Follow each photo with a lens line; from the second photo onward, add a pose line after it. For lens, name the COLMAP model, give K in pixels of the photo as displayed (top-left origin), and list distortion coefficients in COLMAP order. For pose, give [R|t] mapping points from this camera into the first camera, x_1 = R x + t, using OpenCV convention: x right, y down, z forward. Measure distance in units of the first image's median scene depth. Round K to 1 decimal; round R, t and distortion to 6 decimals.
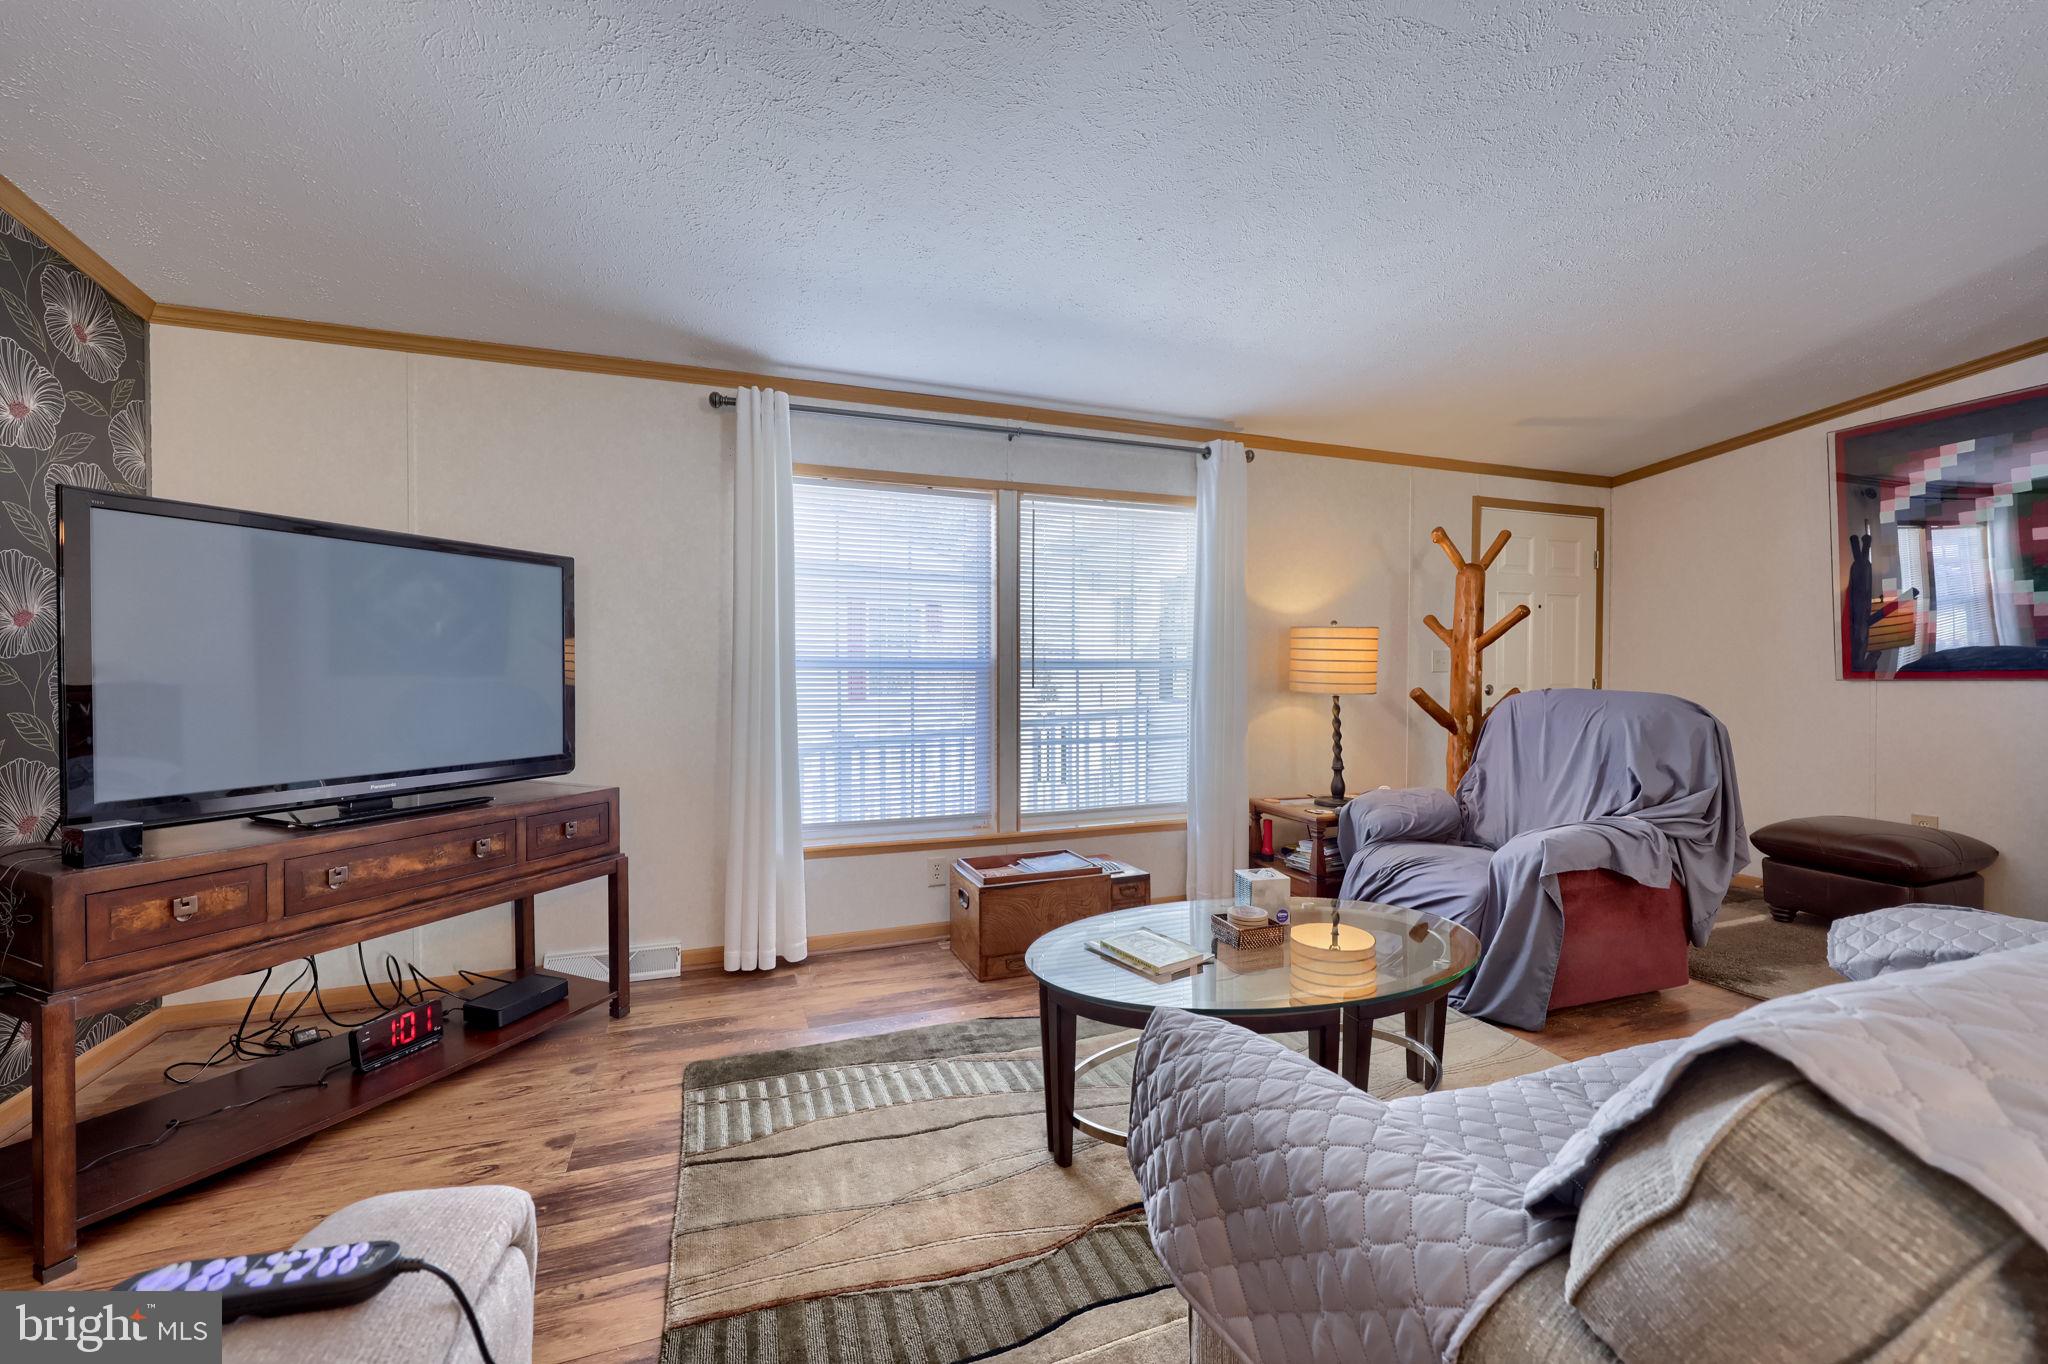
lens RADIAL K [[819.9, 0, 1027.5], [0, 819.9, 674.7], [0, 0, 1]] dist [-0.000337, 0.000044]
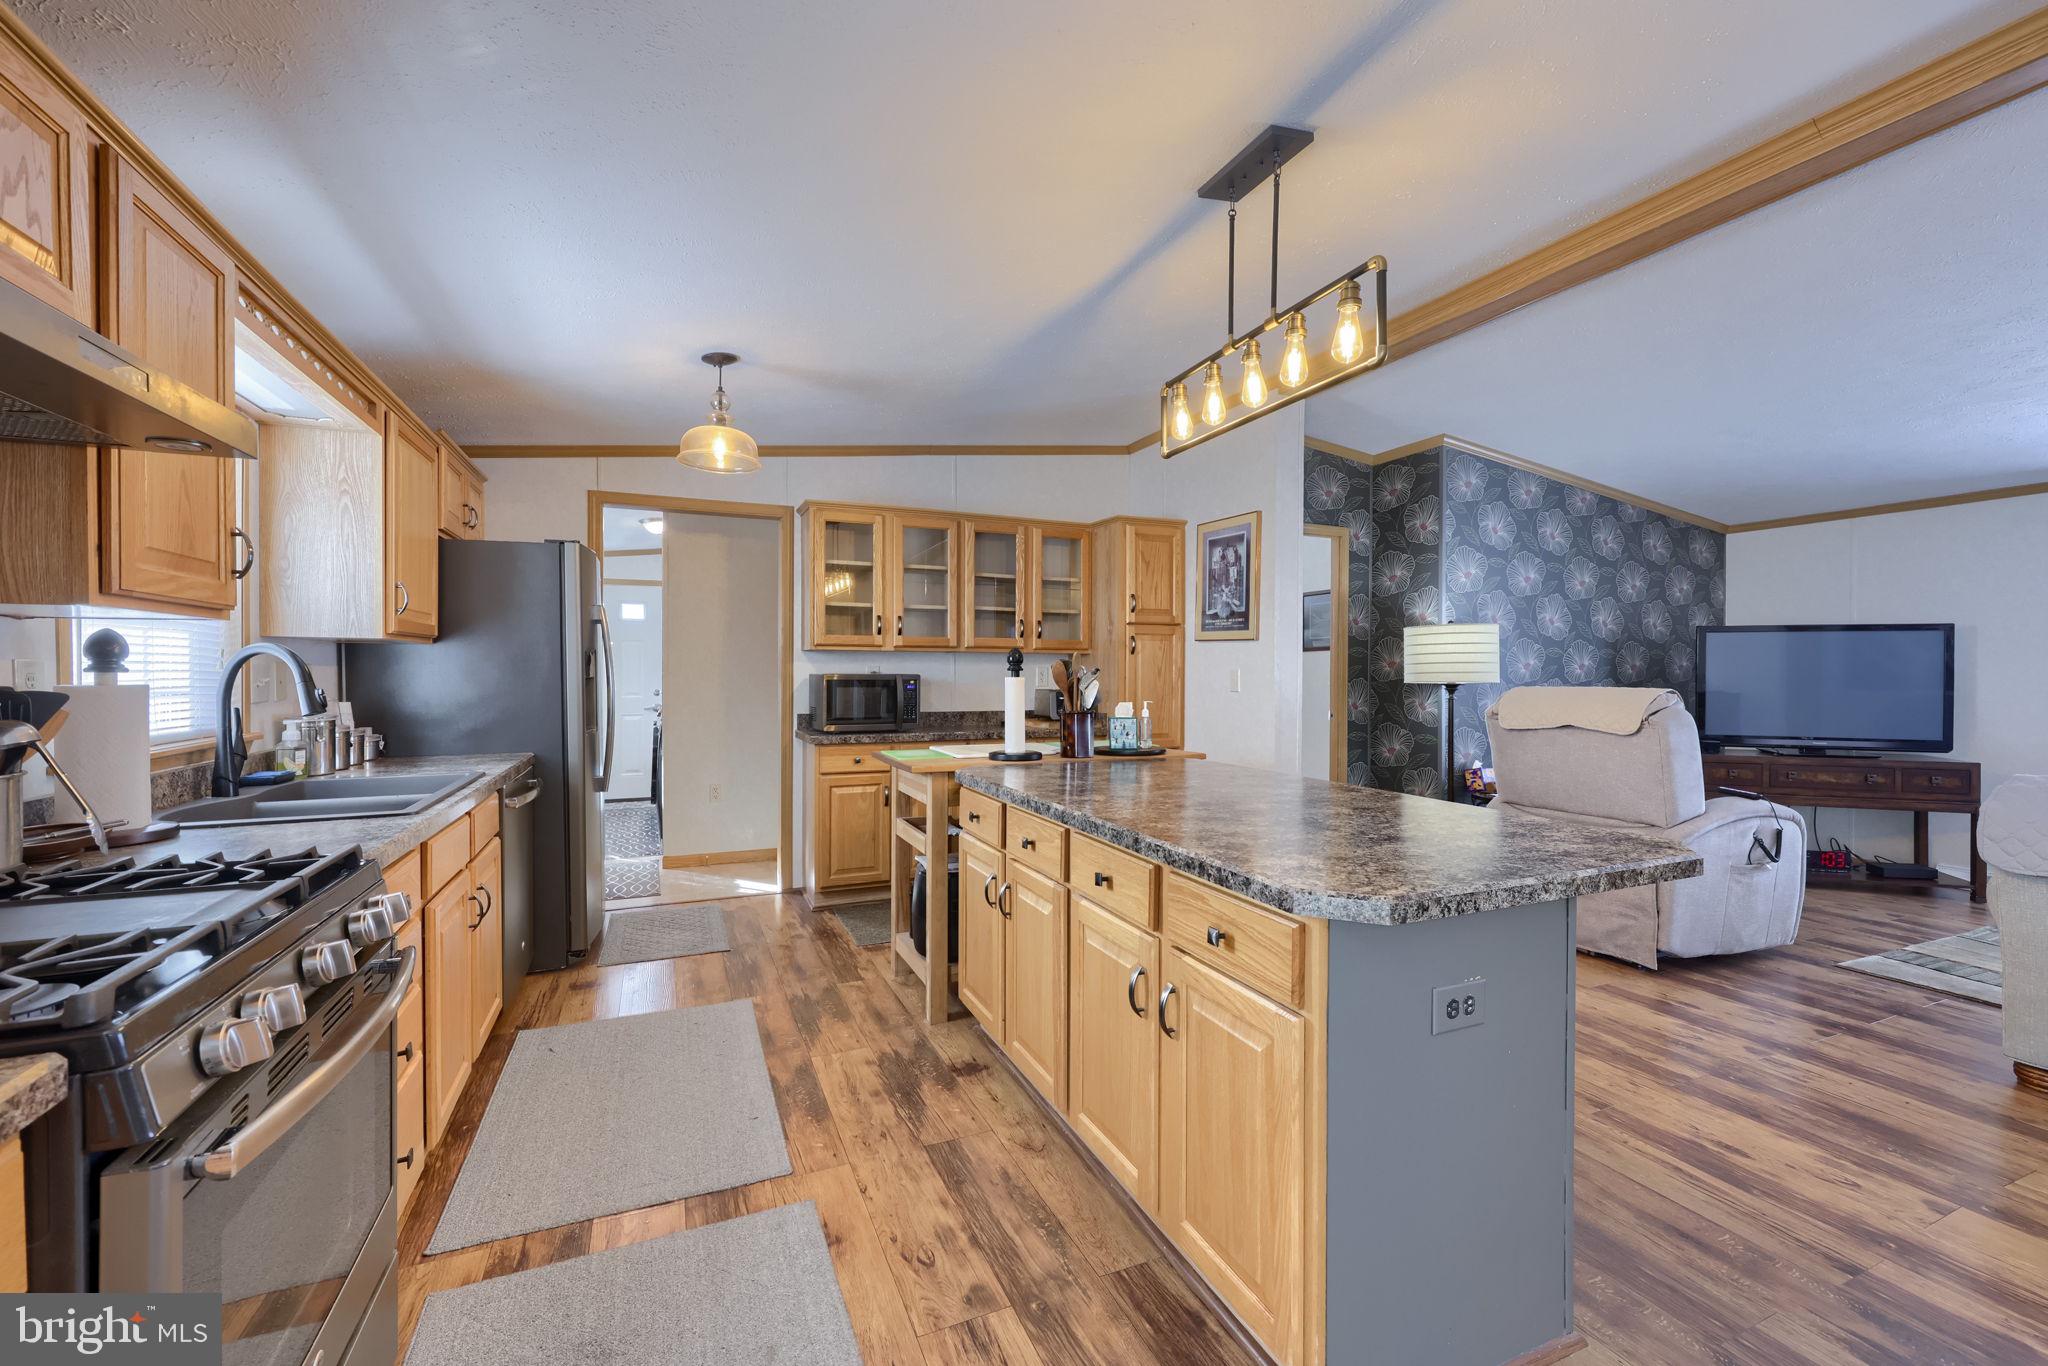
lens RADIAL K [[819.9, 0, 1027.5], [0, 819.9, 675.7], [0, 0, 1]] dist [-0.000337, 0.000044]
pose [[0.046611, 0.006468, -0.998892, 0.929138], [-0.010035, 0.999932, 0.006007, -0.023675], [0.998863, 0.009744, 0.046672, -0.866590]]
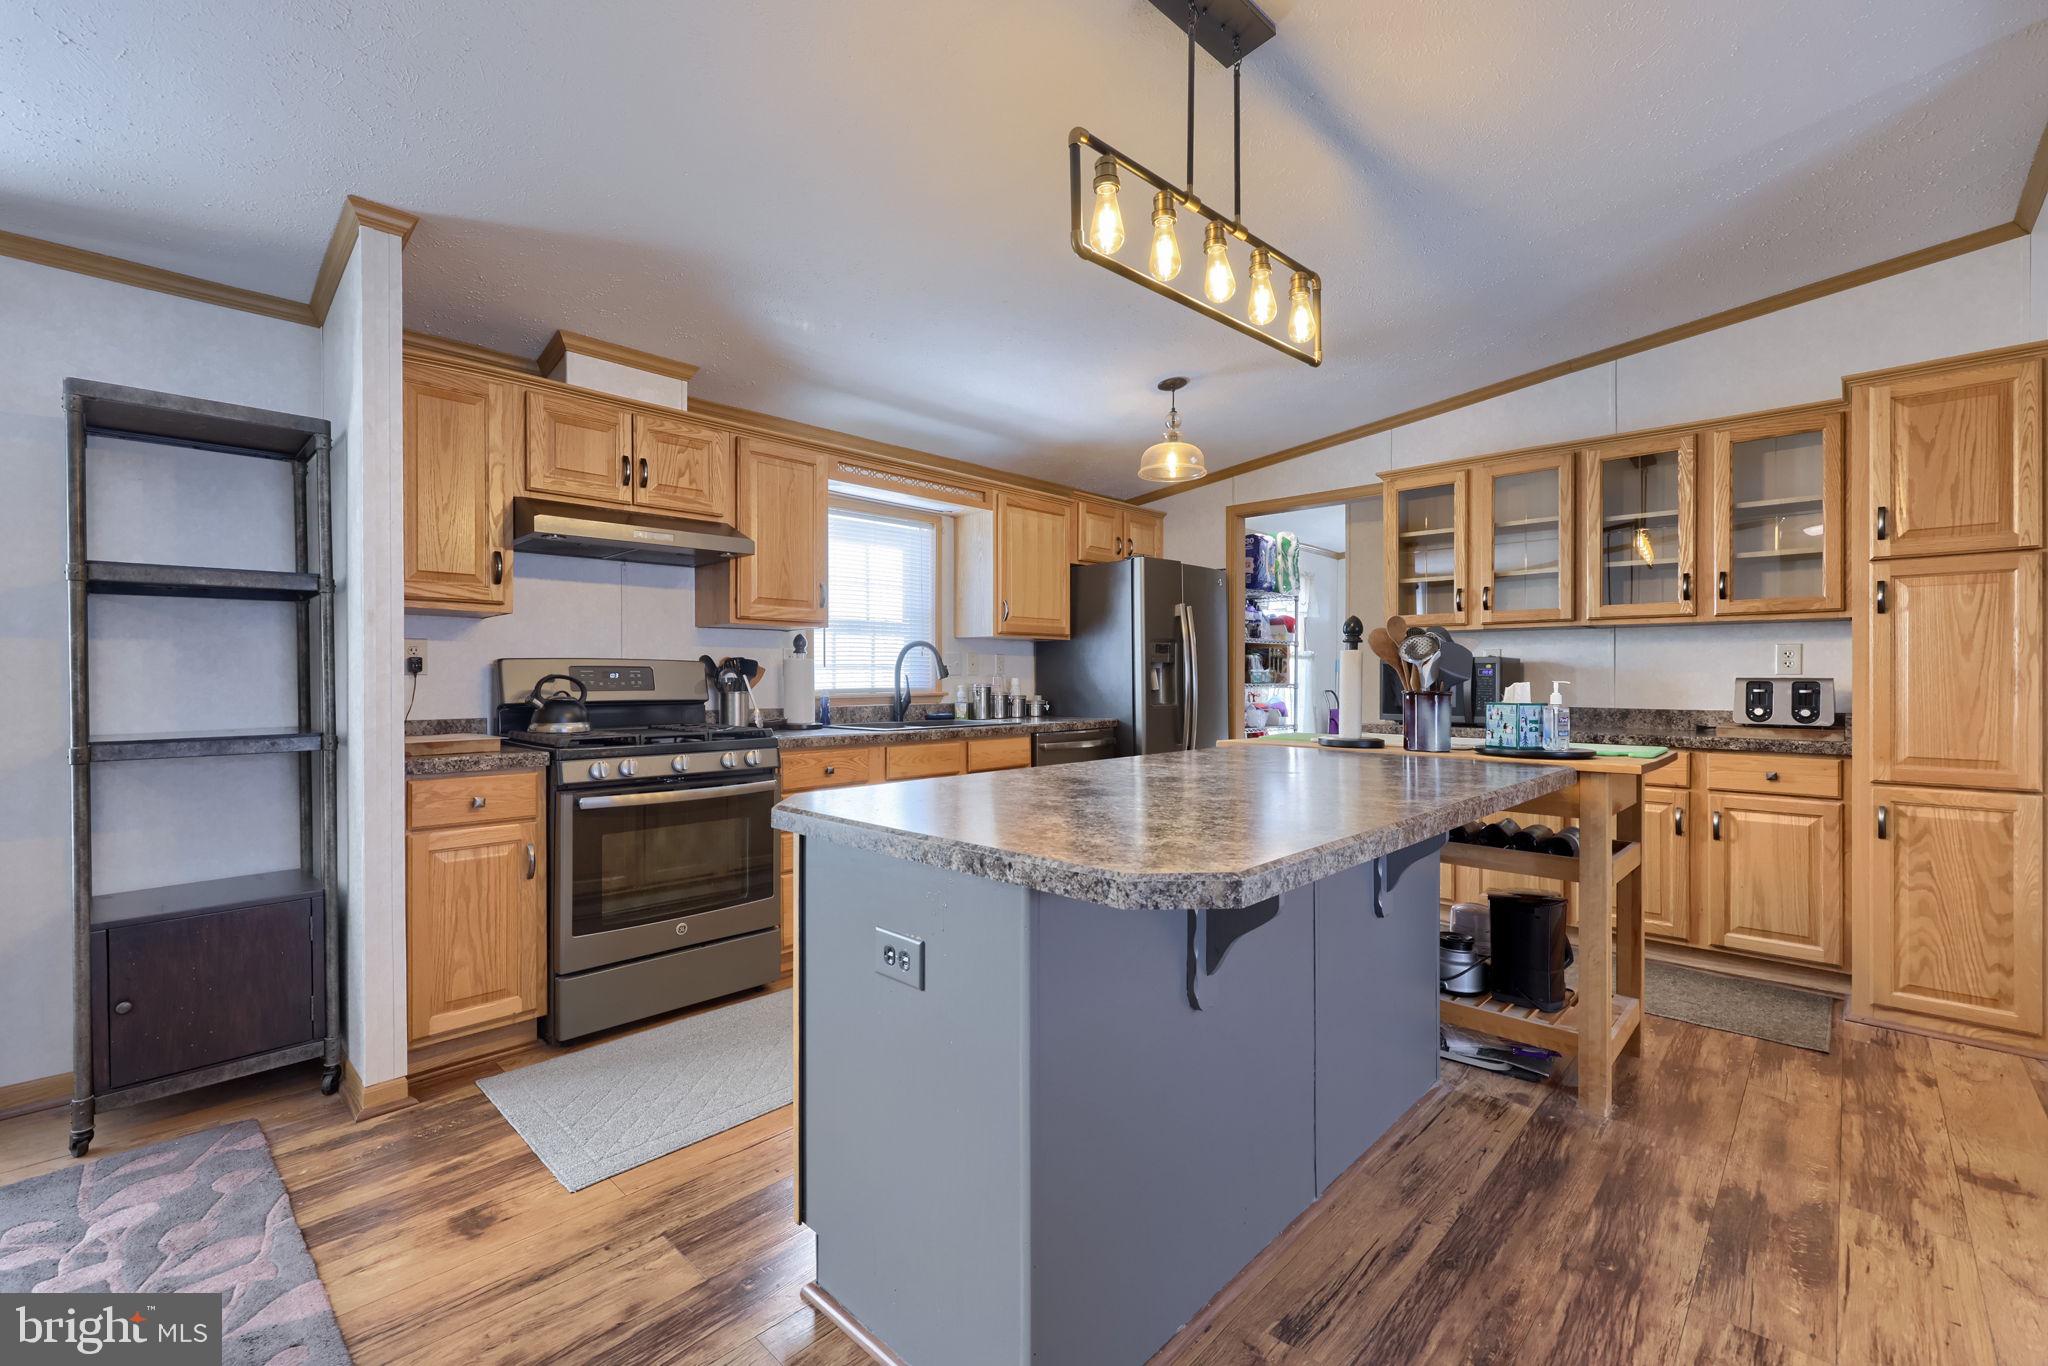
lens RADIAL K [[867.7, 0, 1016.4], [0, 867.7, 676.5], [0, 0, 1]] dist [0.000978, 0.000496]
pose [[-0.908177, -0.000157, -0.418587, 0.608565], [-0.003690, 0.999964, 0.007631, 0.007178], [0.418570, 0.008475, -0.908145, -0.126677]]
